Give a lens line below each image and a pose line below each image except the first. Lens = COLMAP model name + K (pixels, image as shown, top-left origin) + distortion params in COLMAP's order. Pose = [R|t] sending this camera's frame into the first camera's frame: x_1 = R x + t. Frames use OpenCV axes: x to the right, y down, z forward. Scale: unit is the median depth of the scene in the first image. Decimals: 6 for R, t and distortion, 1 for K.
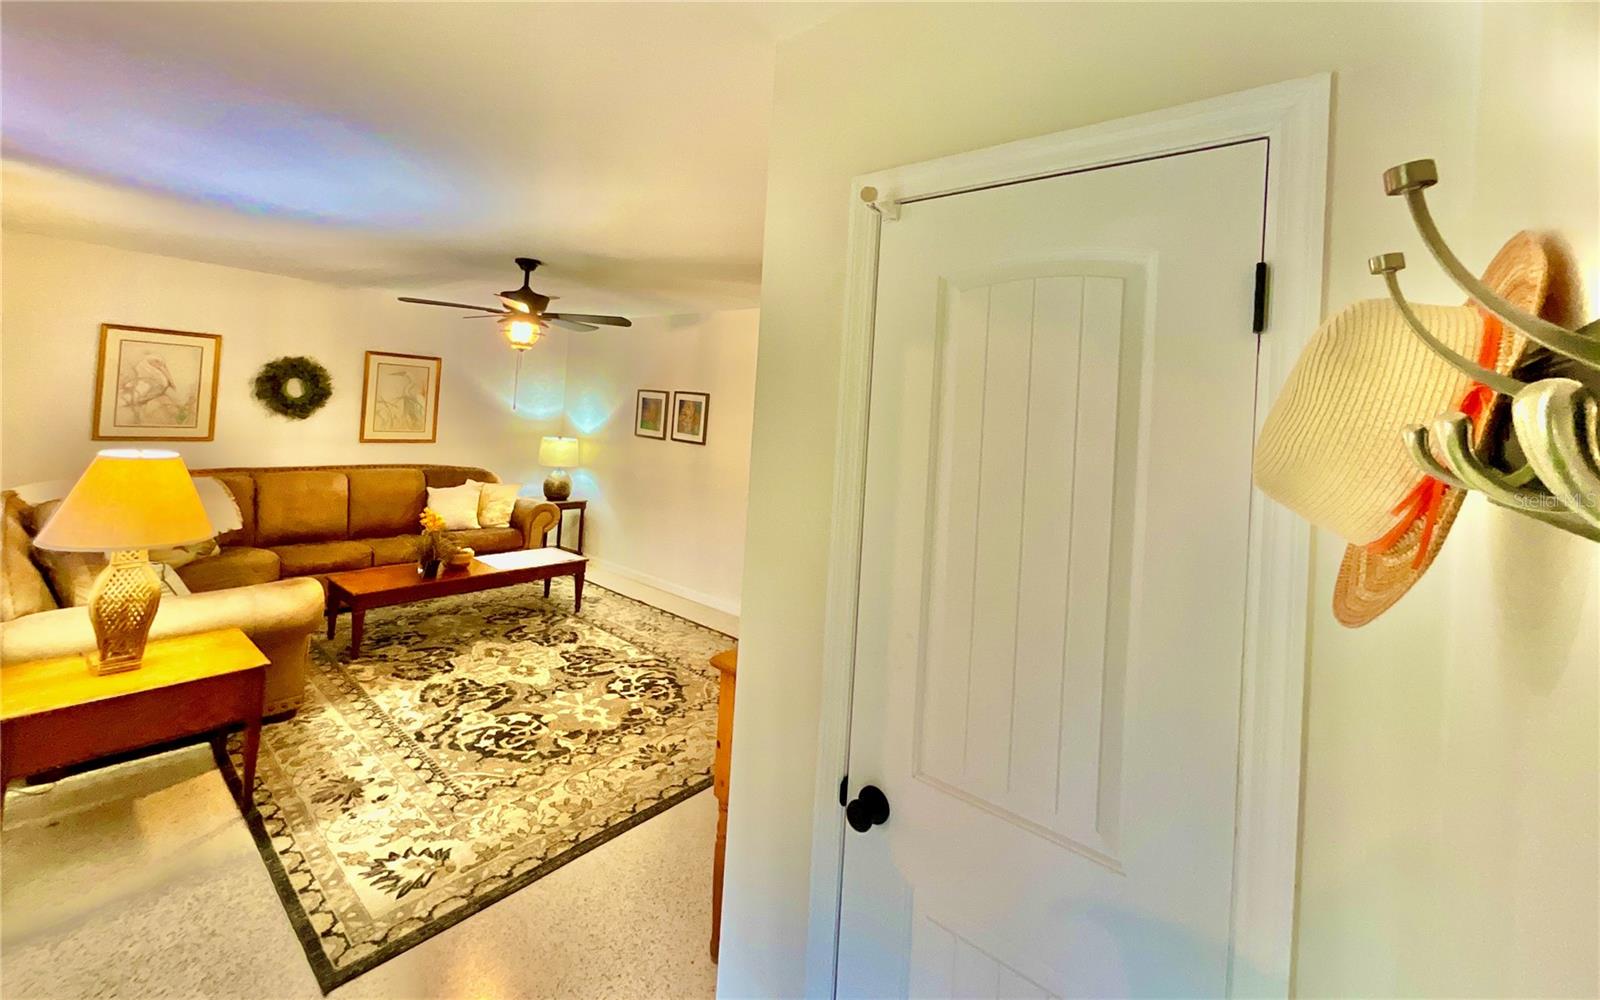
lens RADIAL K [[653.9, 0, 792.8], [0, 653.9, 402.8], [0, 0, 1]] dist [0.000310, 0.012528]
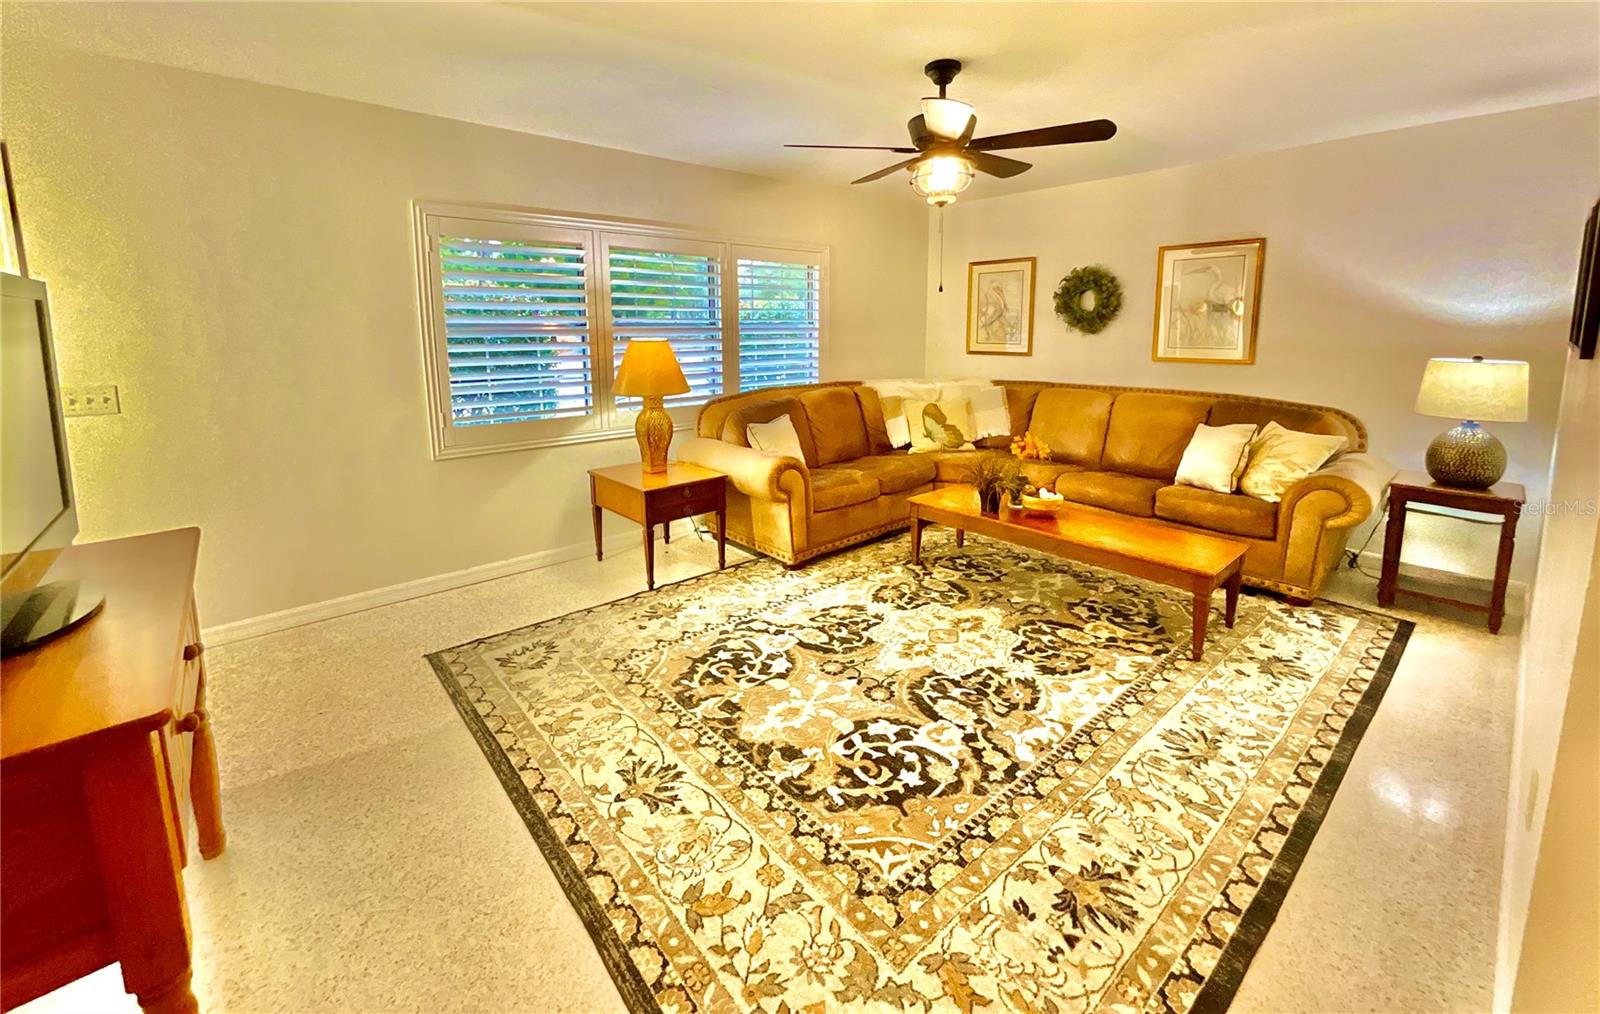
lens RADIAL K [[646.4, 0, 797.1], [0, 646.4, 420.8], [0, 0, 1]] dist [-0.019828, 0.016551]
pose [[-0.144606, 0.083407, -0.985968, 0.322011], [0.011101, 0.996515, 0.082672, 0.096791], [0.989427, 0.001010, -0.145028, 1.032024]]
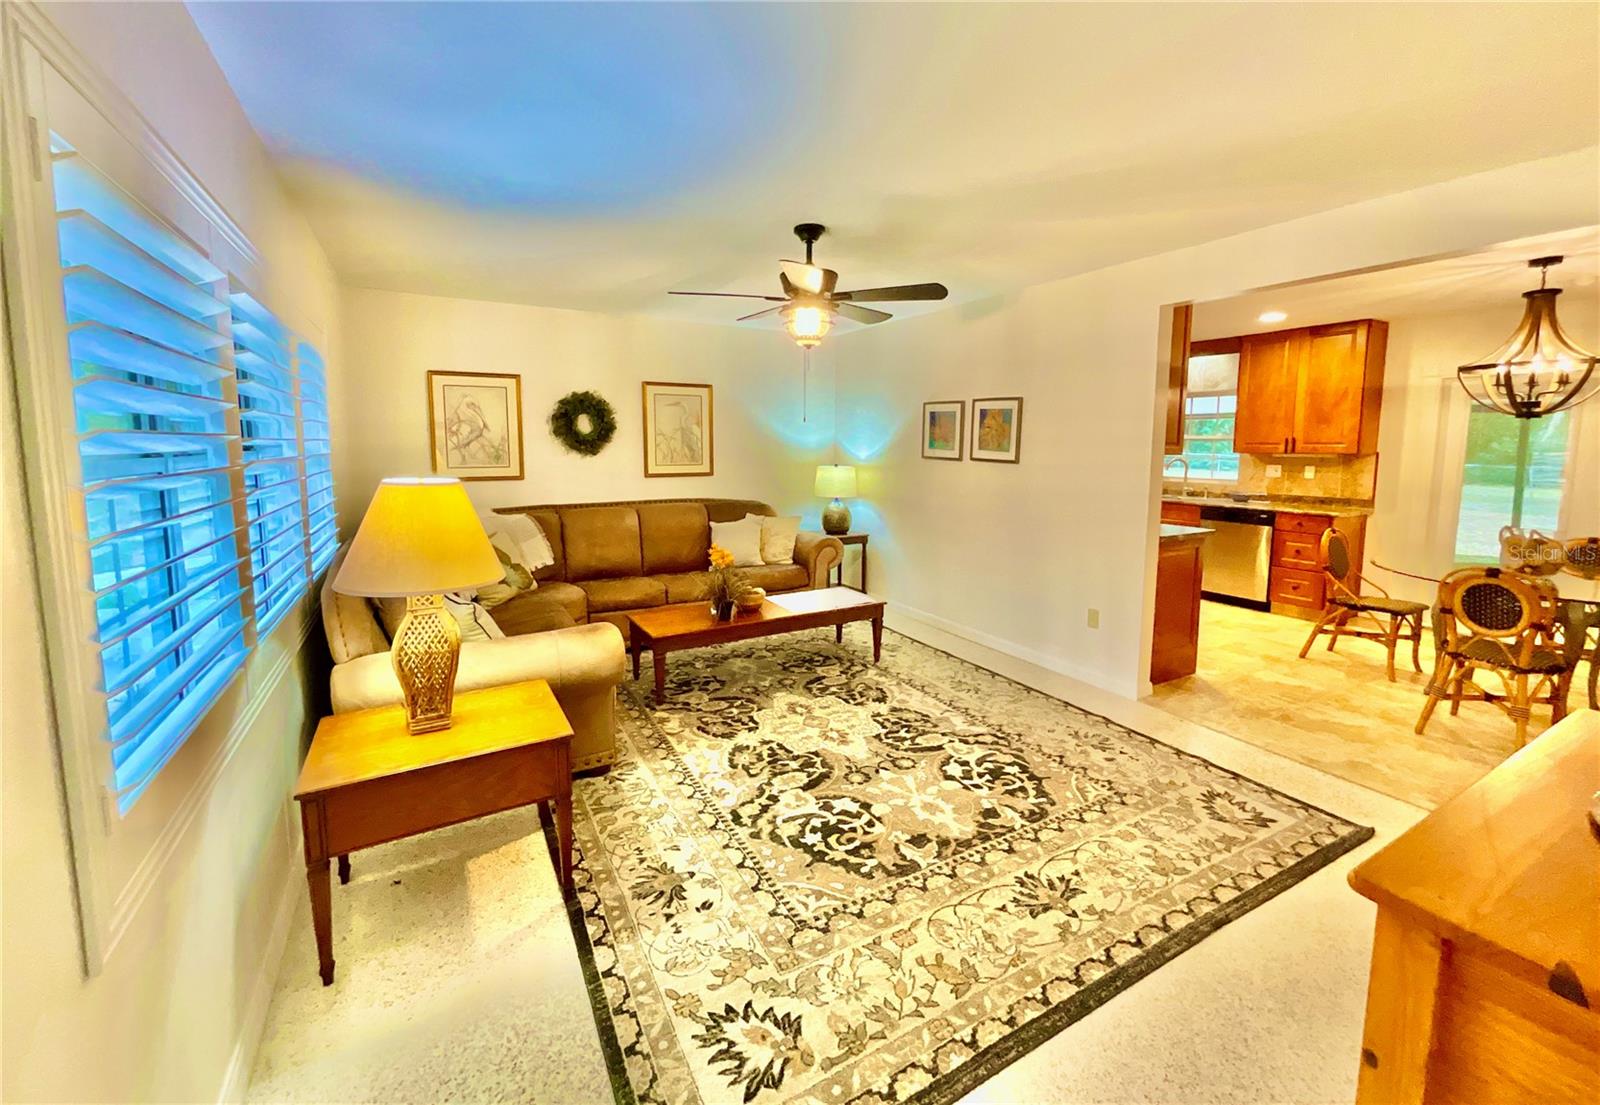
lens RADIAL K [[651.8, 0, 803.3], [0, 651.8, 510.2], [0, 0, 1]] dist [0.005240, 0.000504]
pose [[0.939416, -0.022590, -0.342035, -0.168332], [0.060307, 0.993154, 0.100042, 0.040174], [0.337433, -0.114609, 0.934347, 0.258666]]
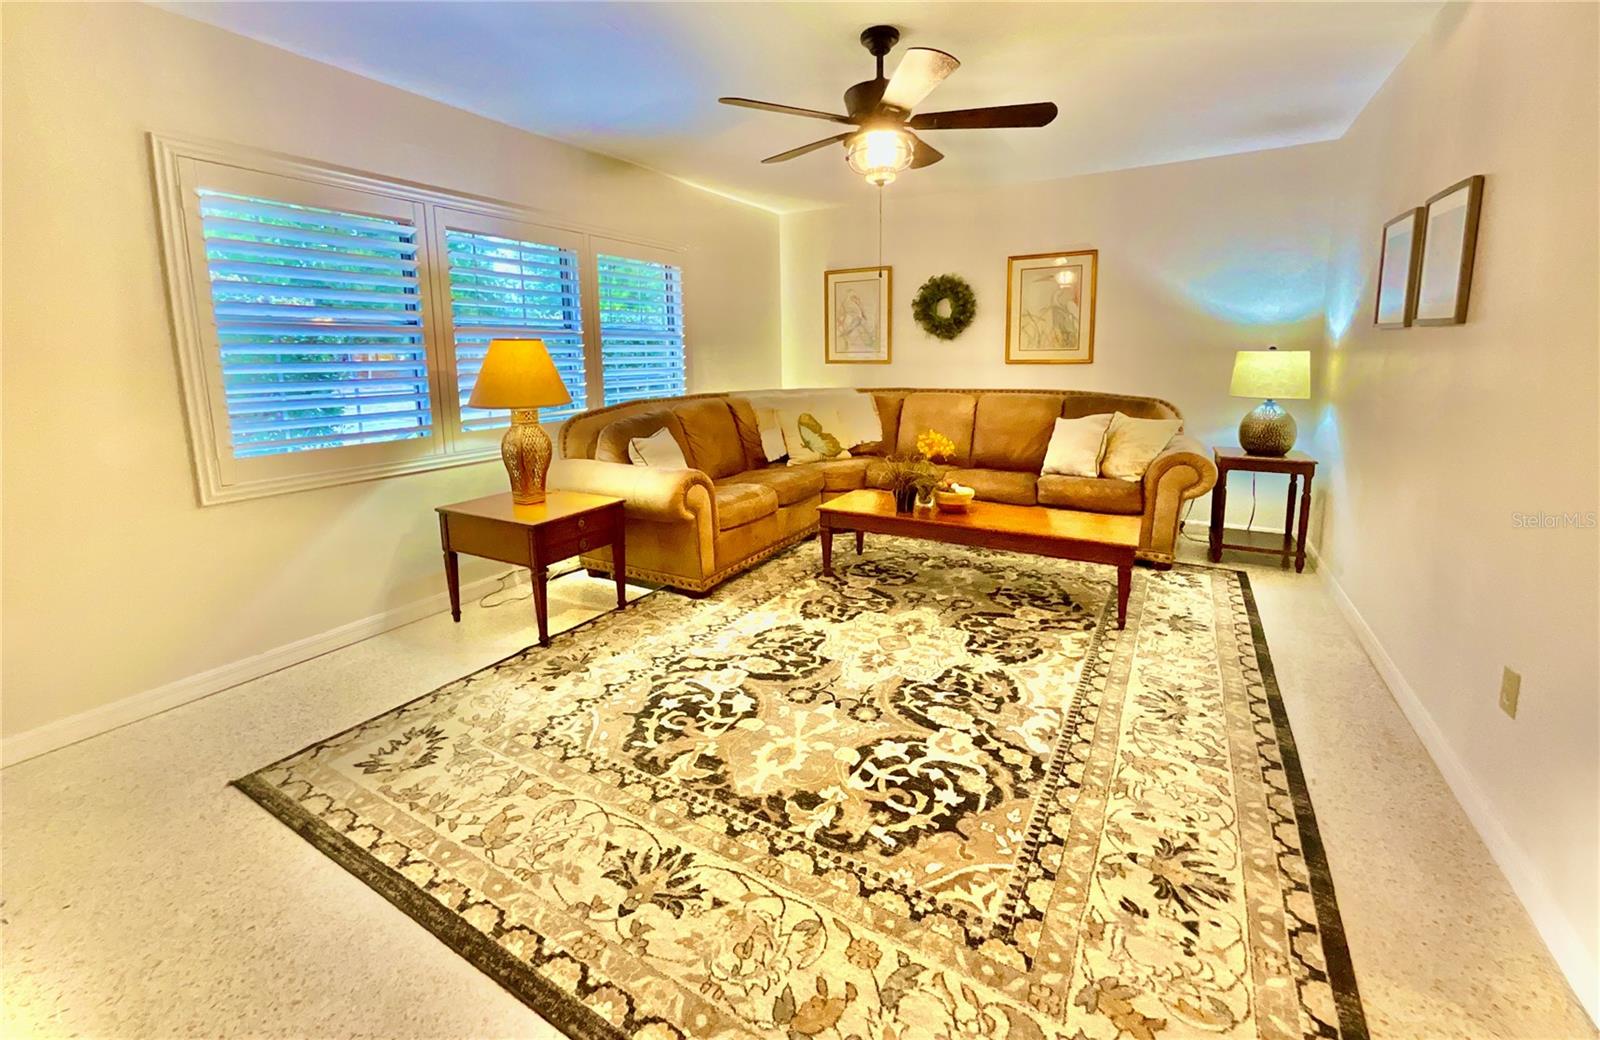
lens RADIAL K [[648.3, 0, 796.9], [0, 648.3, 445.0], [0, 0, 1]] dist [-0.016075, 0.013419]
pose [[0.179151, 0.073015, -0.981108, 0.237756], [0.040267, 0.995862, 0.081465, 0.133184], [0.982997, -0.054101, 0.175470, 0.861874]]
